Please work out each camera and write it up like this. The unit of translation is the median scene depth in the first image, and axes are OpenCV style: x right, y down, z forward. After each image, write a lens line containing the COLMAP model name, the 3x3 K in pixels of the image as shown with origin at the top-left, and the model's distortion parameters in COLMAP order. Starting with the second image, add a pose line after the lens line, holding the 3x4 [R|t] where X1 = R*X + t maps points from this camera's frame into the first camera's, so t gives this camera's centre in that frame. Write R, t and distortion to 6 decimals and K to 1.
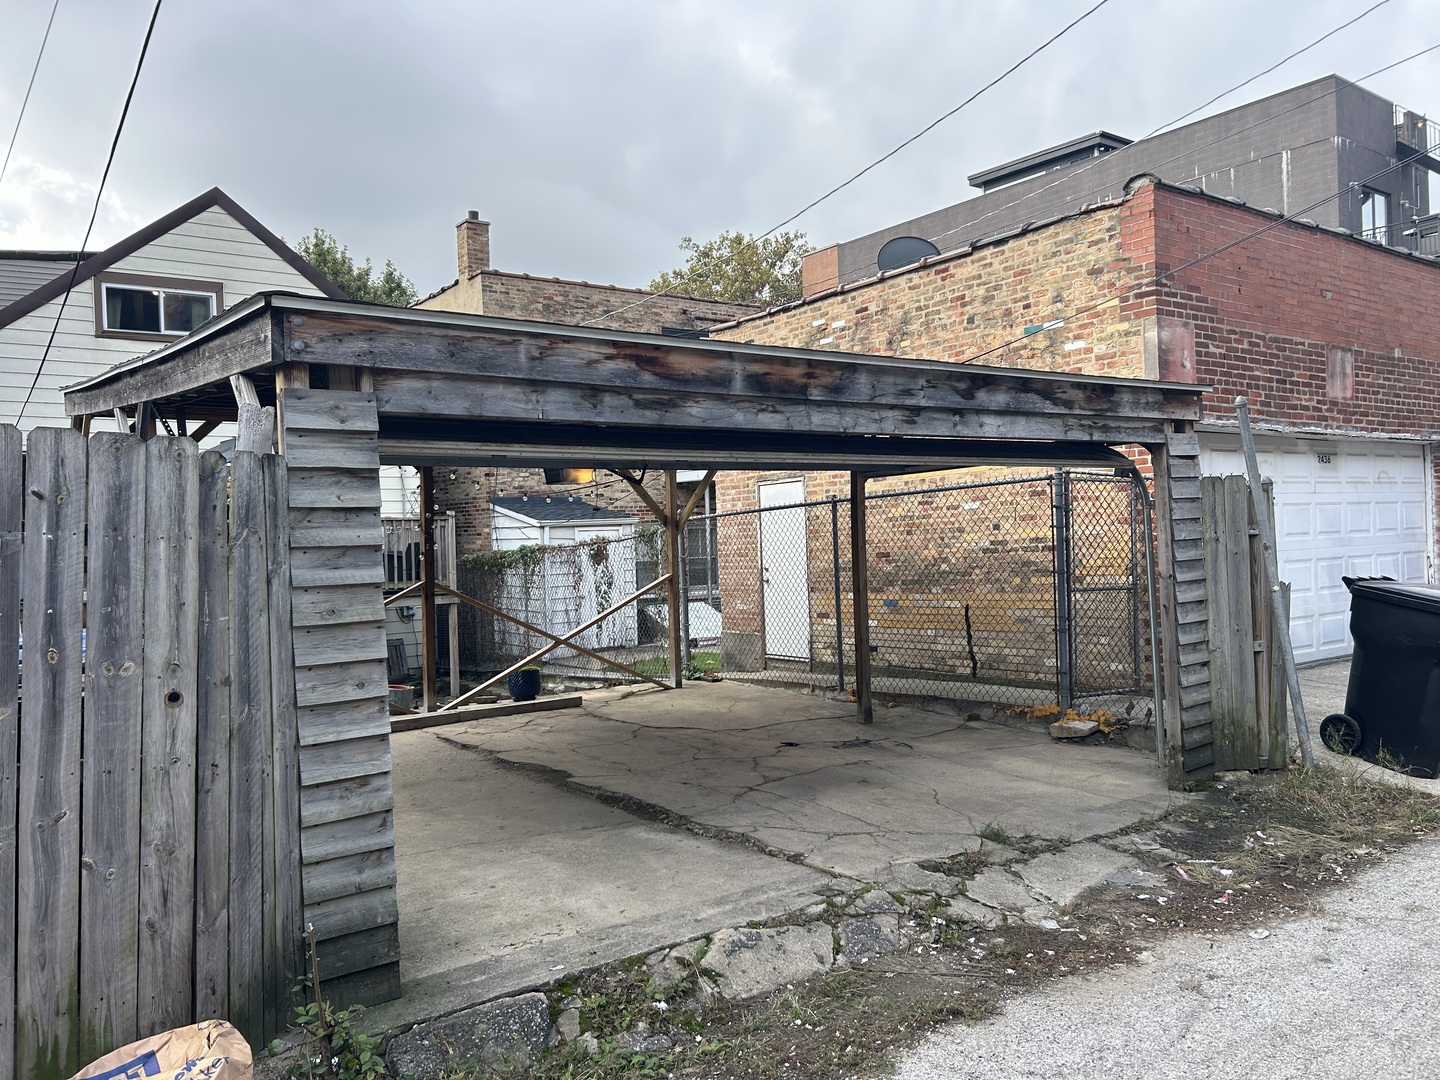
lens RADIAL K [[1087.8, 0, 719.3], [0, 1087.8, 535.8], [0, 0, 1]] dist [0.044856, -0.054076]
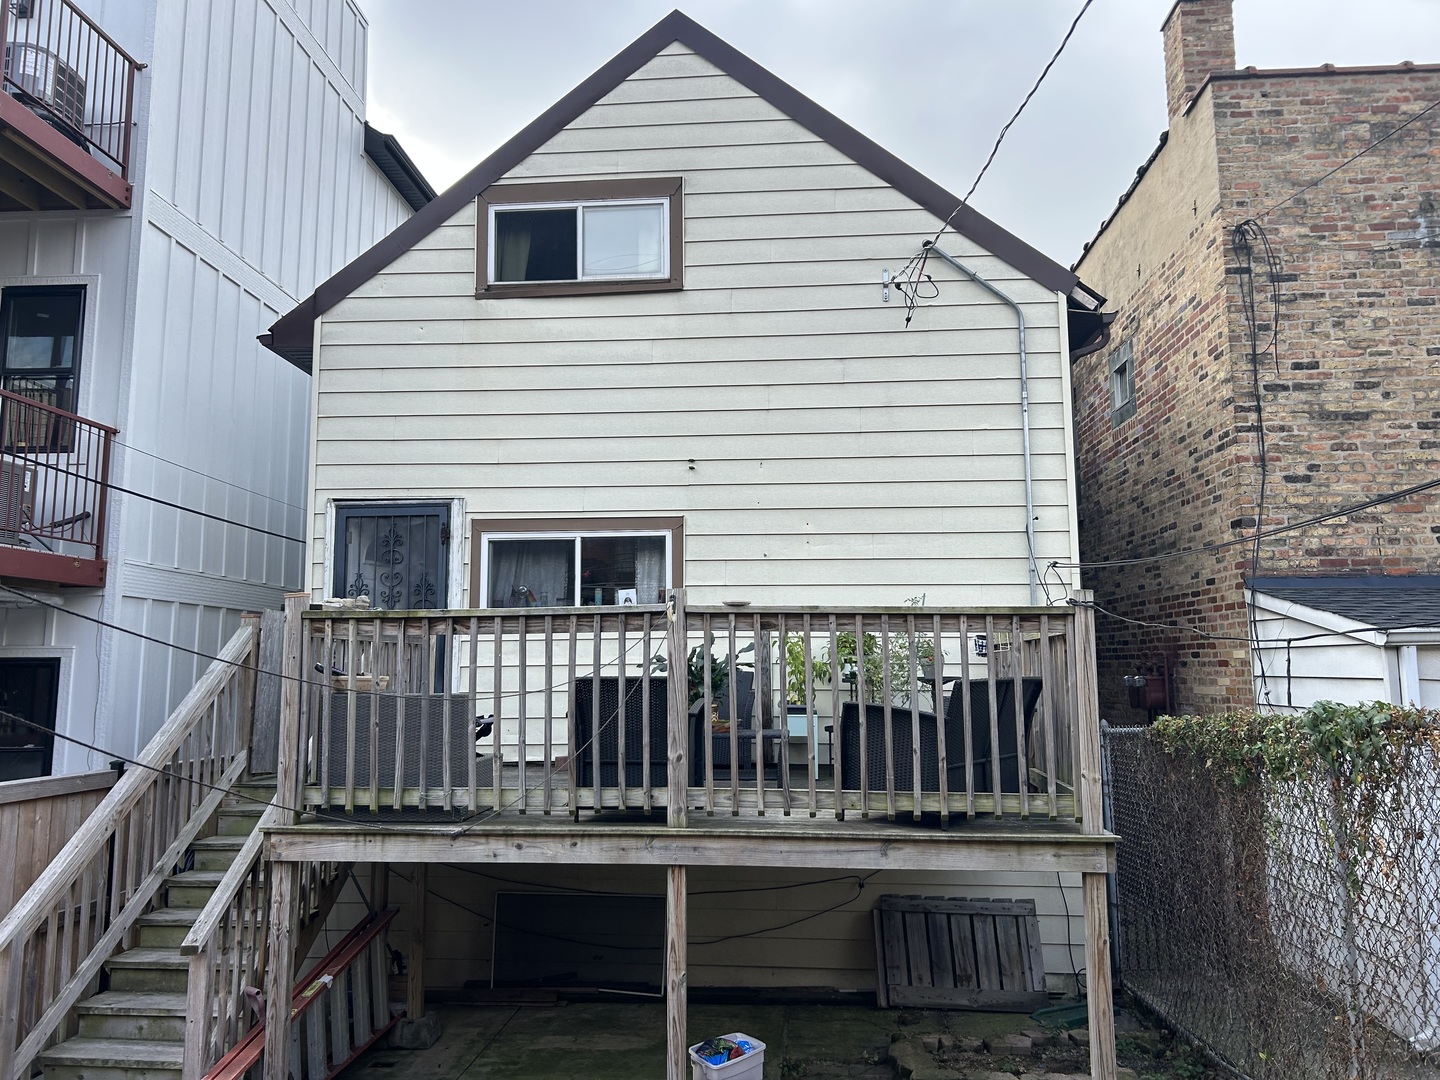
lens RADIAL K [[1087.8, 0, 715.0], [0, 1087.8, 529.3], [0, 0, 1]] dist [0.044856, -0.054076]
pose [[0.762241, -0.052762, -0.645140, -0.148498], [-0.024884, 0.993547, -0.110656, -0.001739], [0.646815, 0.100400, 0.756009, 0.879541]]
